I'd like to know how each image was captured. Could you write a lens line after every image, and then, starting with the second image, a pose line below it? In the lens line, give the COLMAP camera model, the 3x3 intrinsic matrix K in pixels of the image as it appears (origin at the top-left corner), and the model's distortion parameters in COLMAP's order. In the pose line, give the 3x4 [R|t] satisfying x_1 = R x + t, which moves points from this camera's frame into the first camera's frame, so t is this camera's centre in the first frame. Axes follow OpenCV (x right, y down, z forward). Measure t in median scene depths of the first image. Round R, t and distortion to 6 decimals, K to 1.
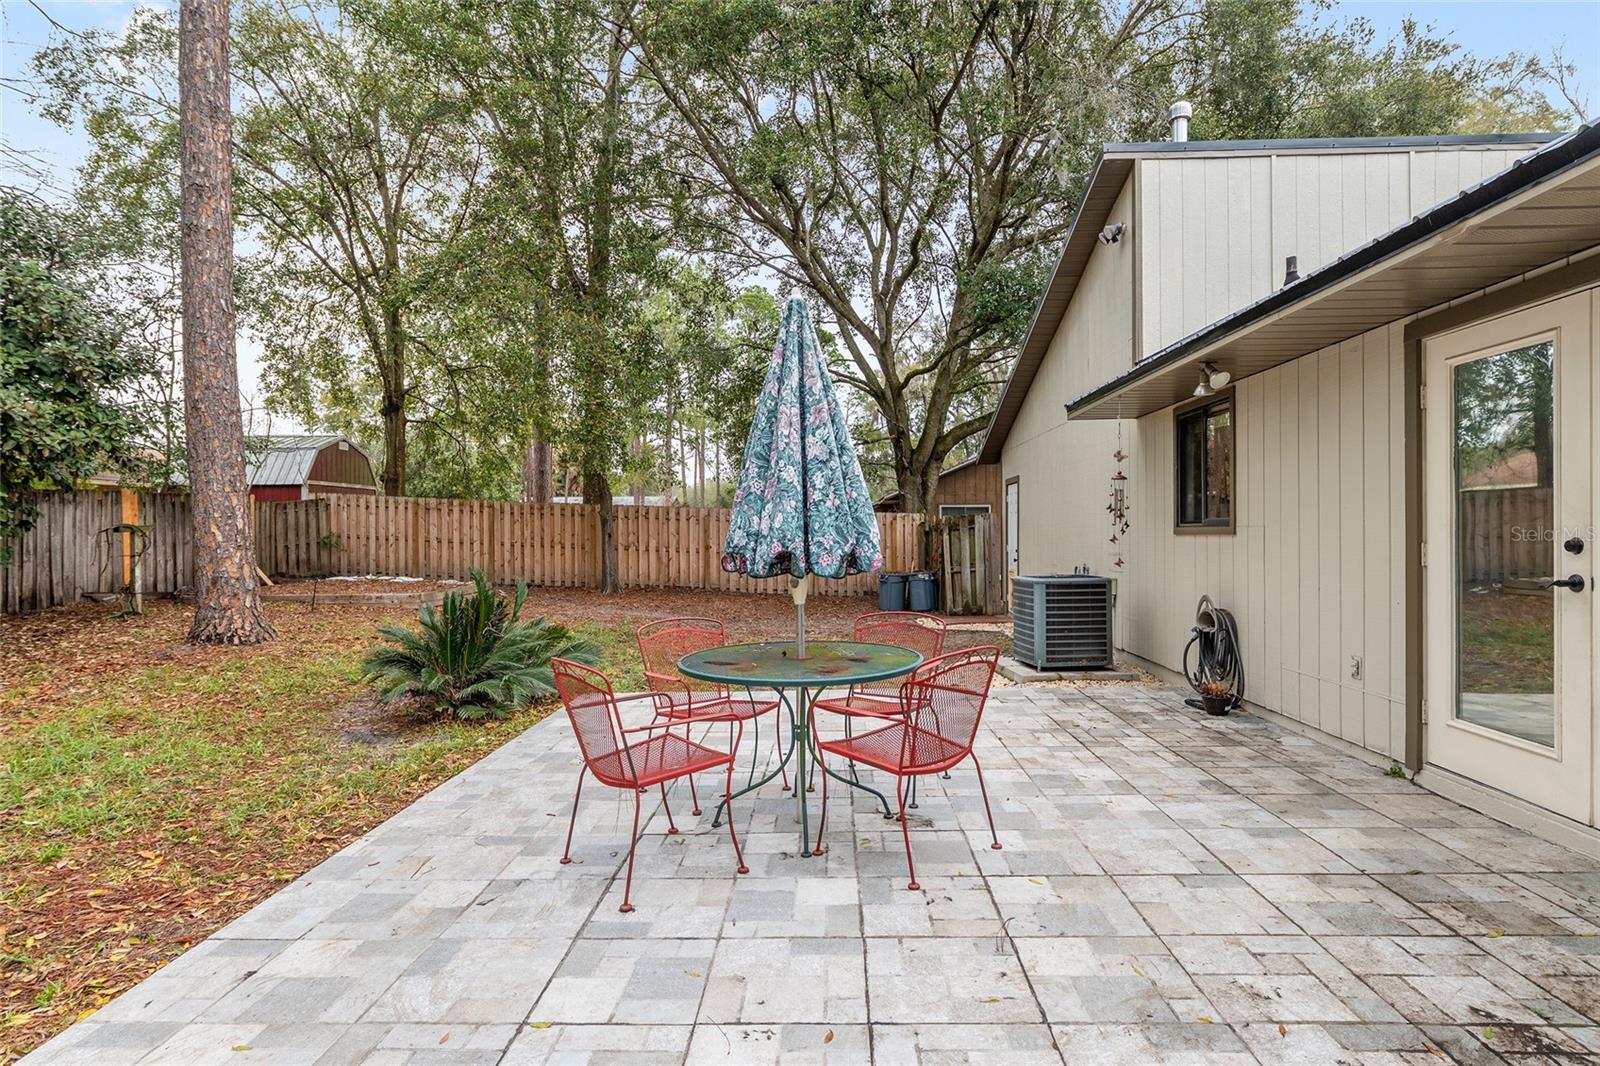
lens RADIAL K [[824.6, 0, 800.0], [0, 824.6, 533.0], [0, 0, 1]] dist [0.003446, 0.000753]
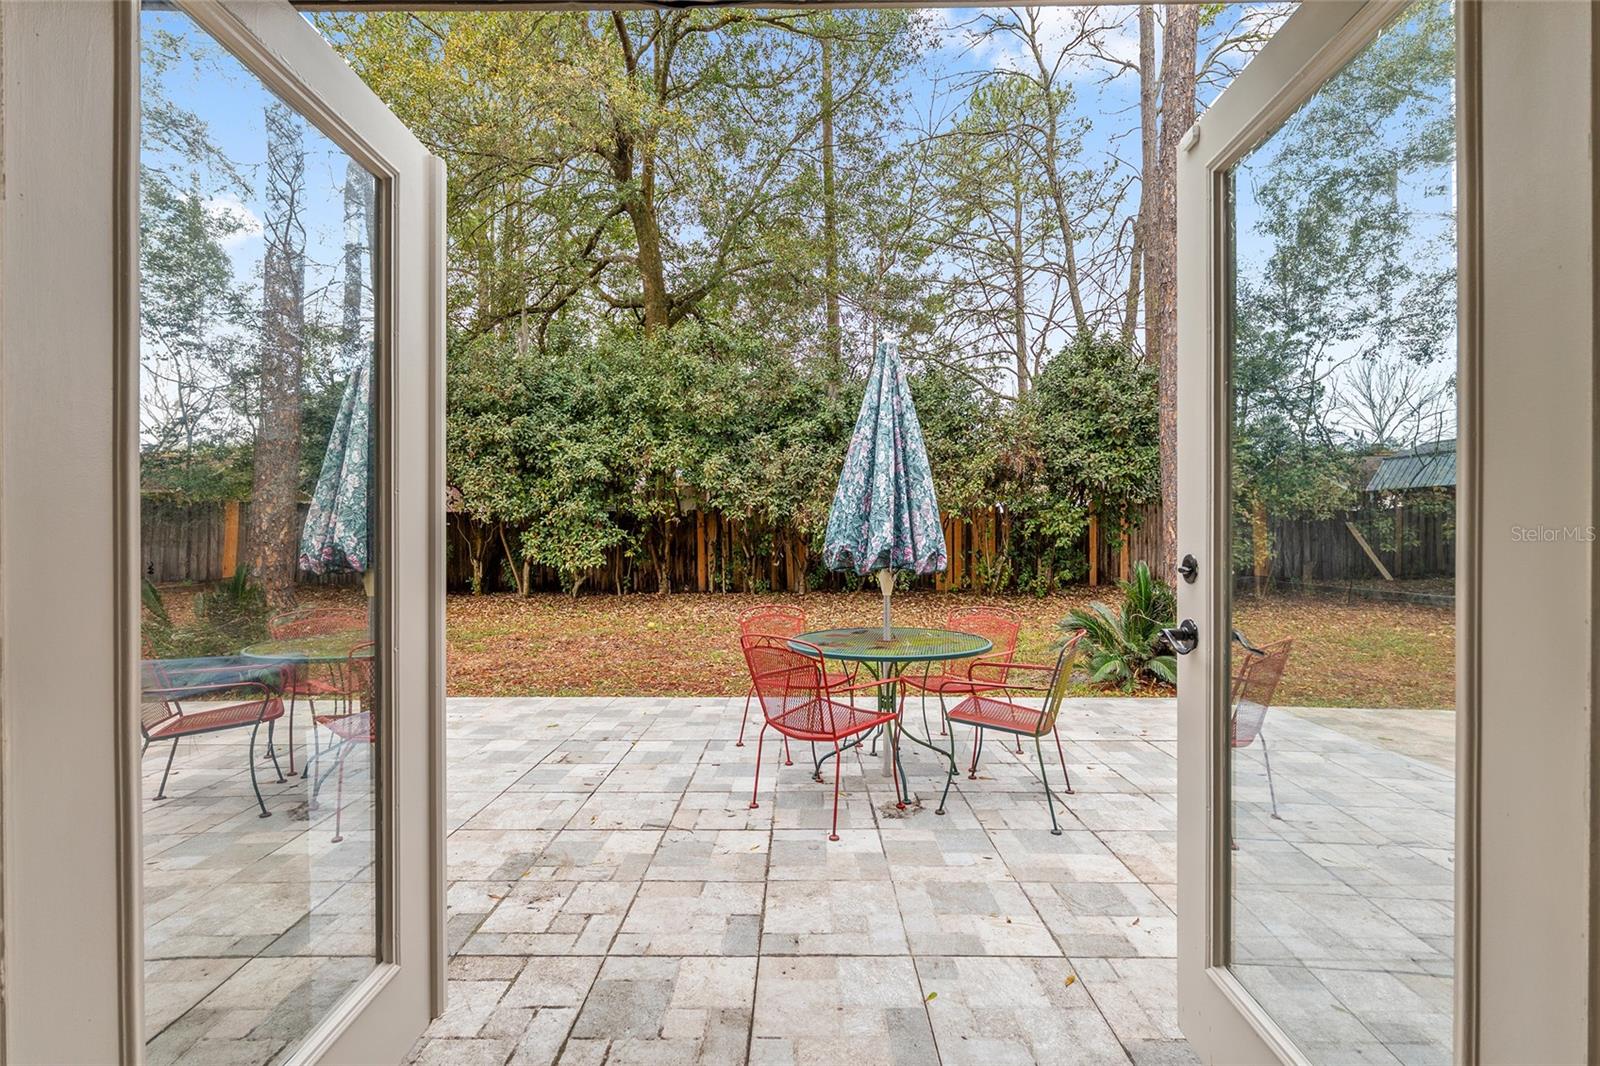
lens RADIAL K [[702.9, 0, 800.0], [0, 702.9, 533.0], [0, 0, 1]] dist [0.000891, -0.000281]
pose [[0.027886, 0.005471, -0.999596, 1.187054], [-0.000310, 0.999985, 0.005464, -0.007252], [0.999611, 0.000157, 0.027887, 0.993756]]
